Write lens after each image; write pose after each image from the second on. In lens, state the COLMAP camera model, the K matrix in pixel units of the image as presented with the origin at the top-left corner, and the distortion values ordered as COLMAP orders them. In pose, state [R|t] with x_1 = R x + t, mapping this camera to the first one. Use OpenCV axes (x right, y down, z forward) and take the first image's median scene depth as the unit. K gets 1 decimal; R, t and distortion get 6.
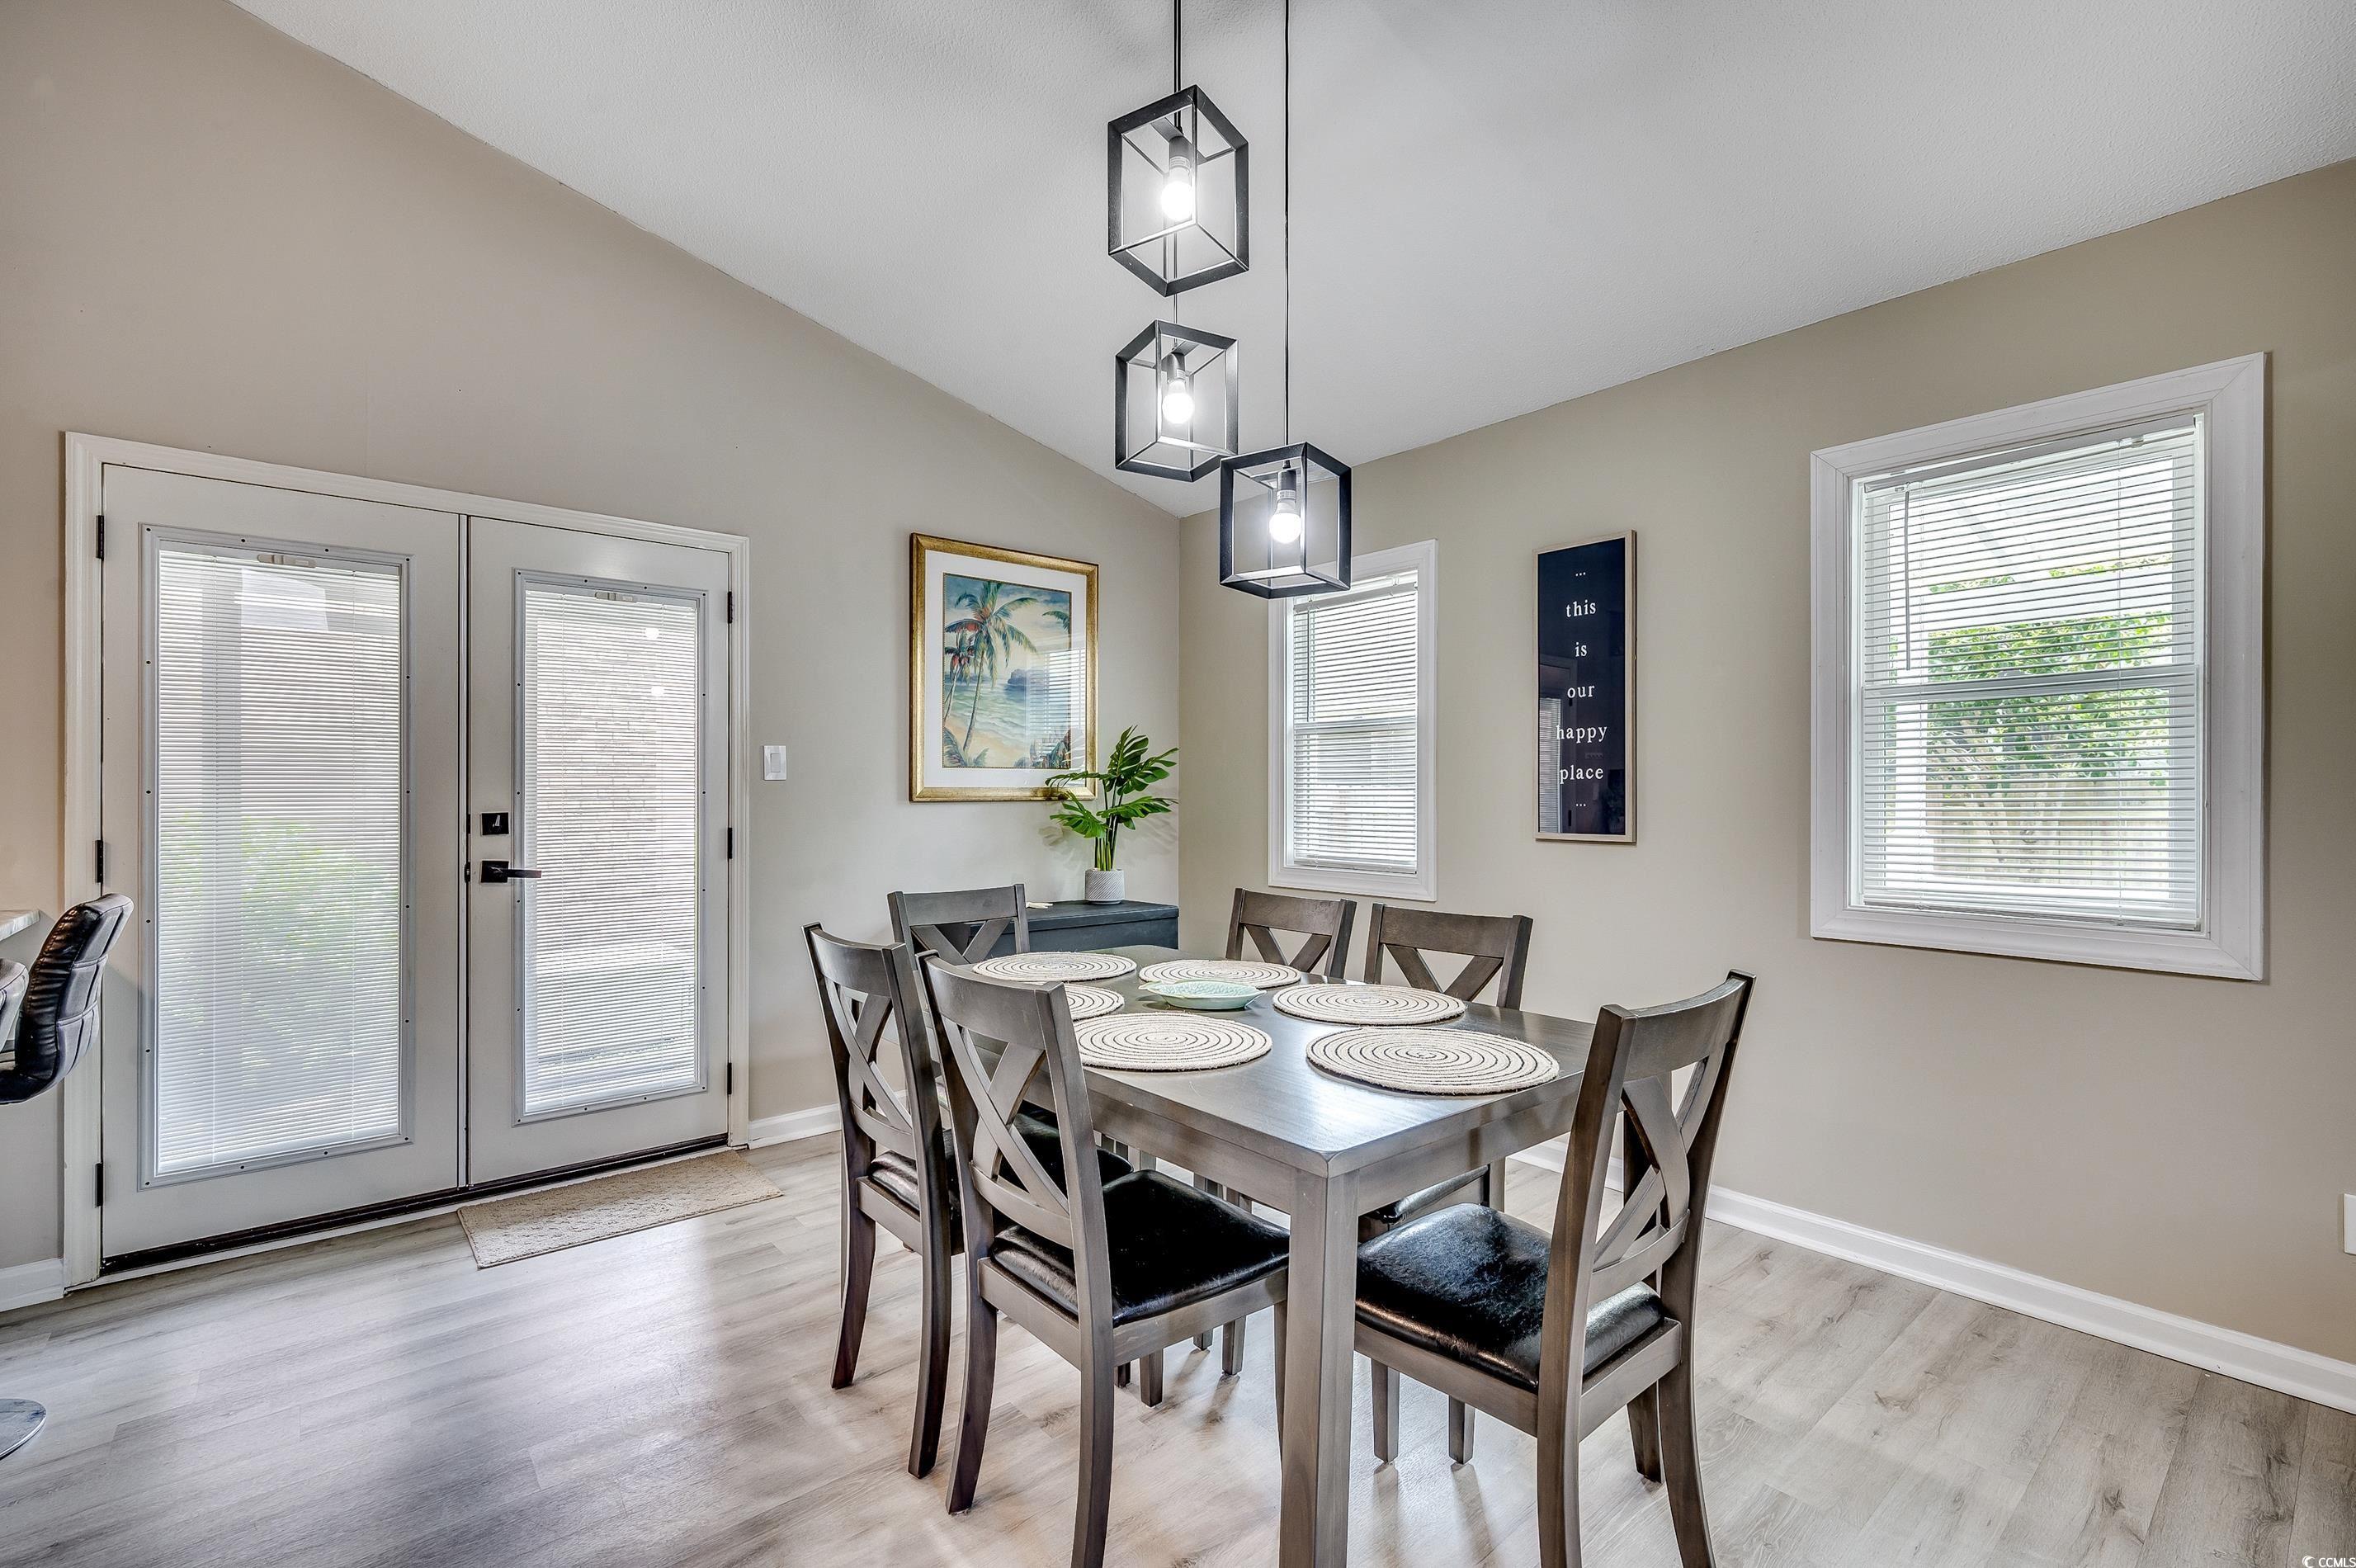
lens RADIAL K [[1033.5, 0, 1178.0], [0, 1033.5, 784.0], [0, 0, 1]] dist [-0.001528, 0.000306]
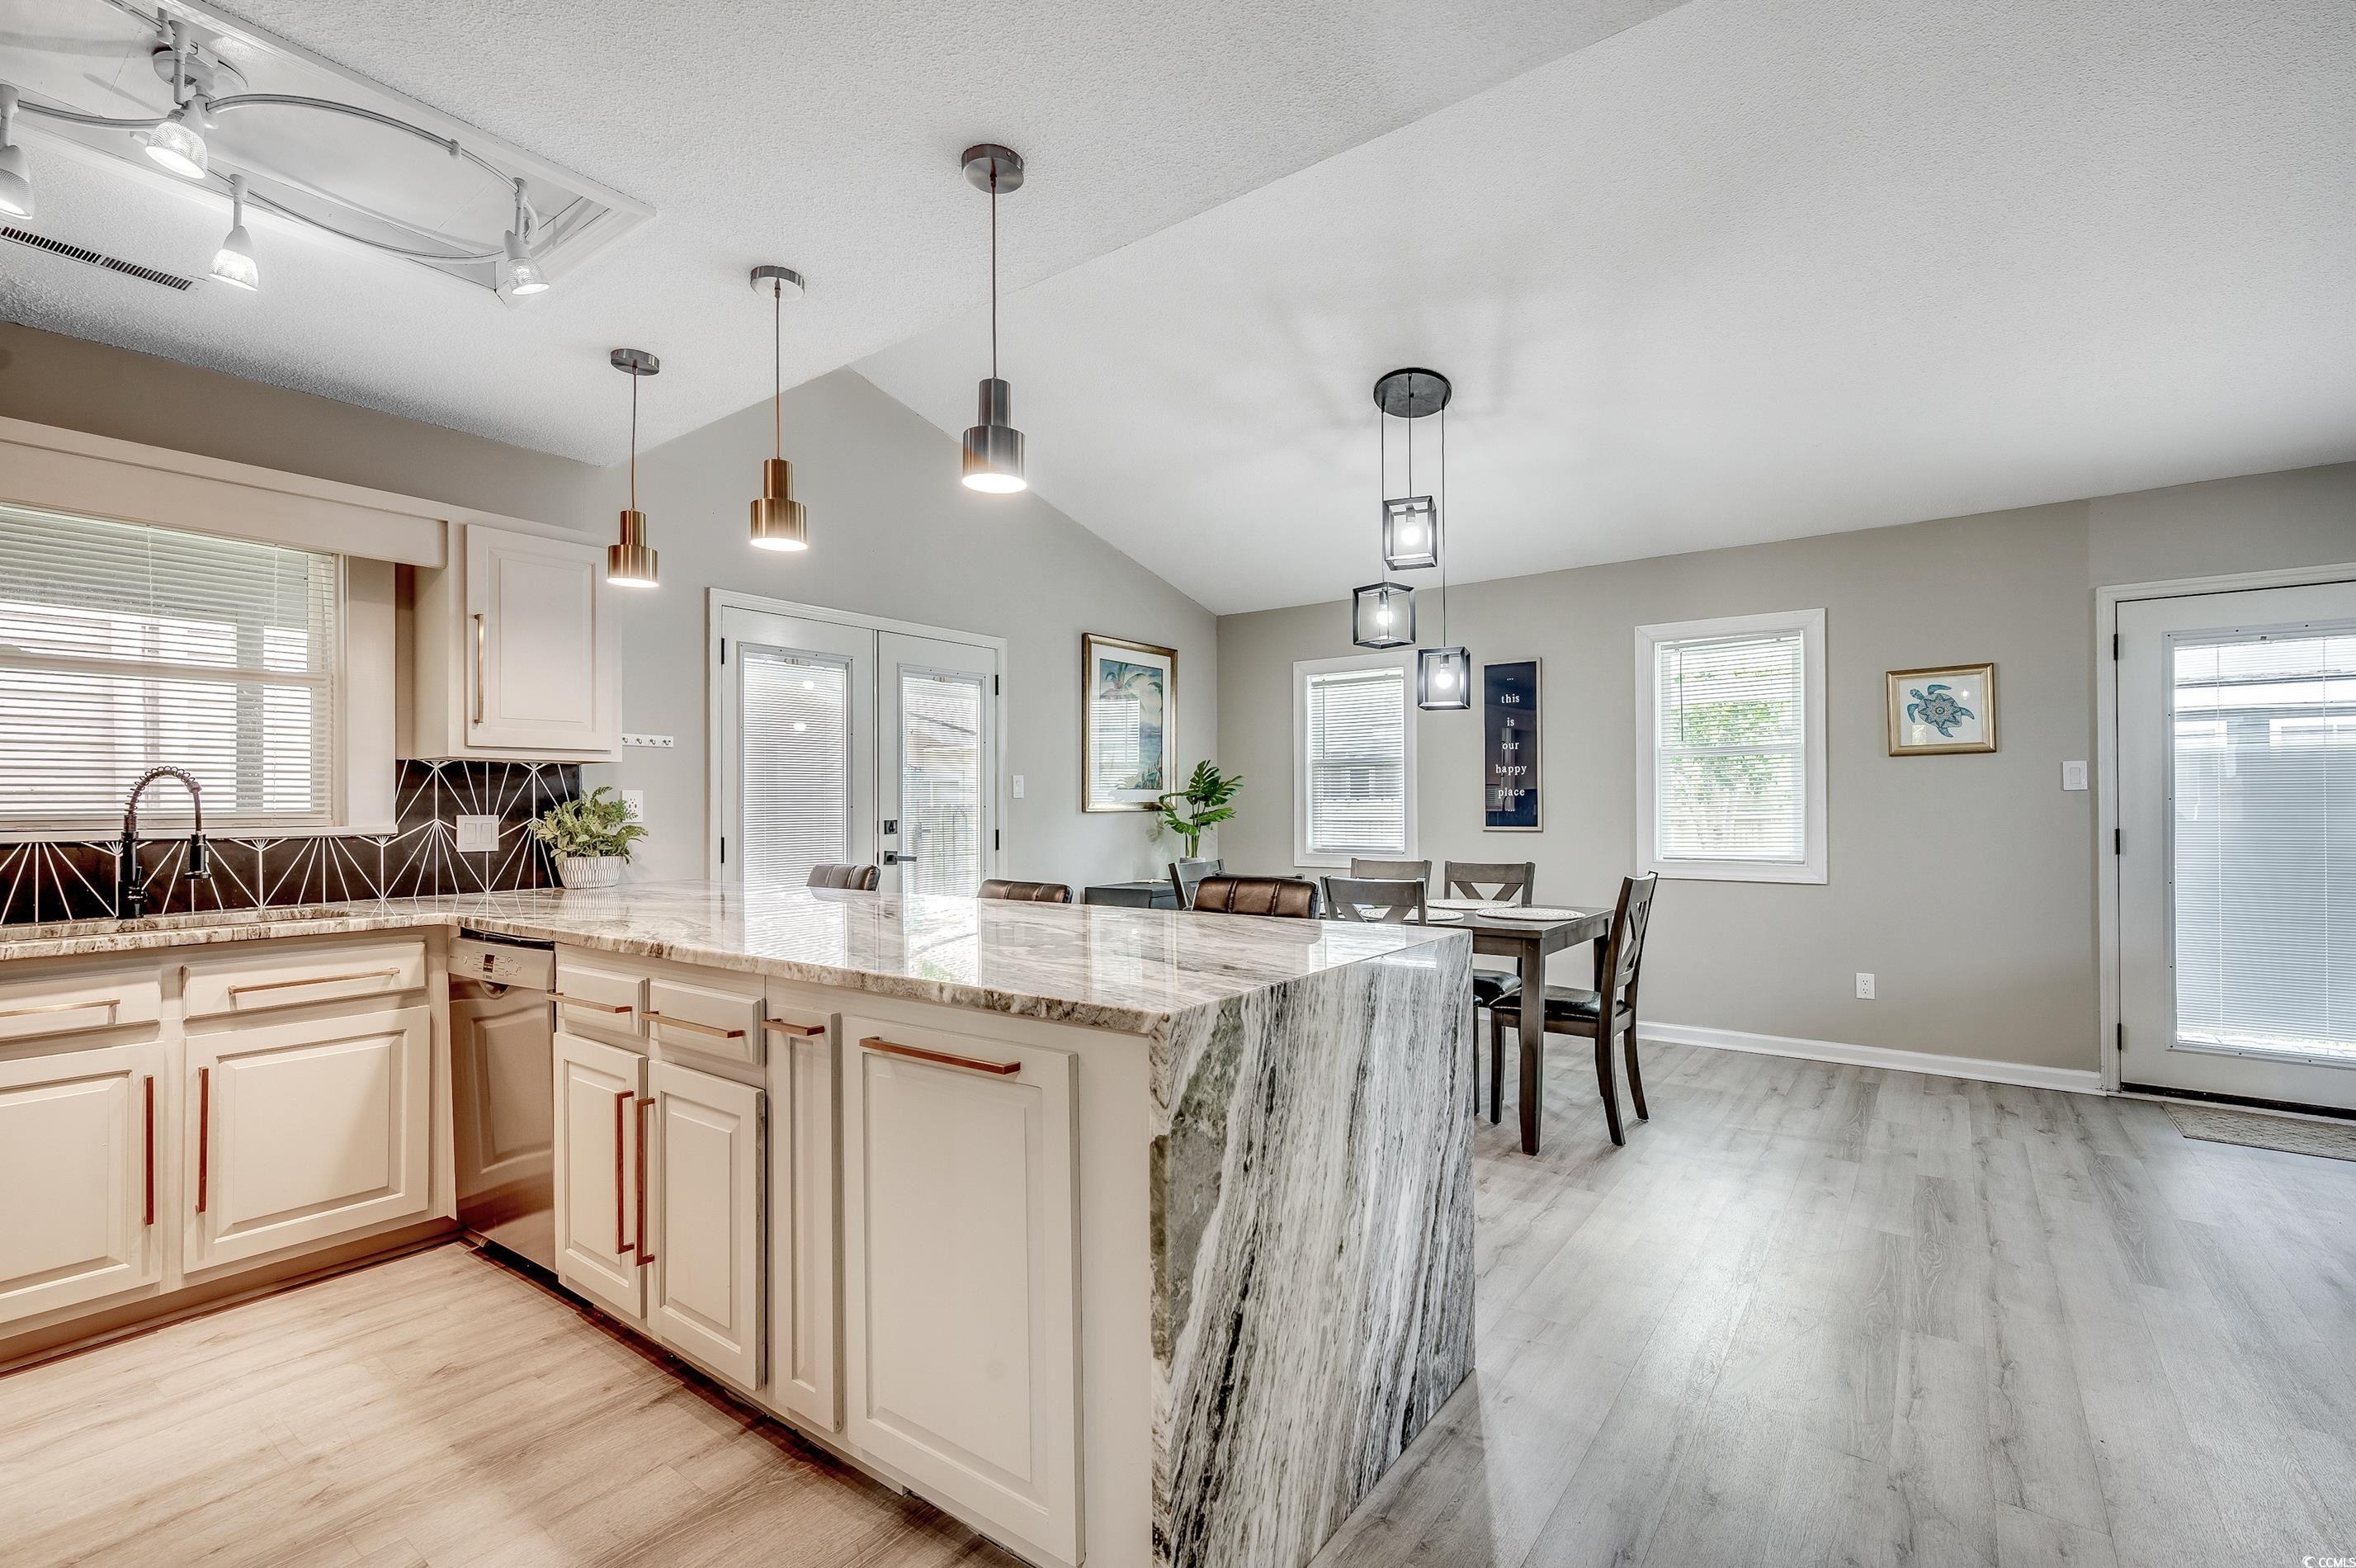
lens RADIAL K [[1033.5, 0, 1178.0], [0, 1033.5, 784.0], [0, 0, 1]] dist [-0.001528, 0.000306]
pose [[0.975357, -0.001112, 0.220632, -0.524716], [0.003963, 0.999914, -0.012480, -0.004421], [-0.220599, 0.013047, 0.975277, -0.562270]]
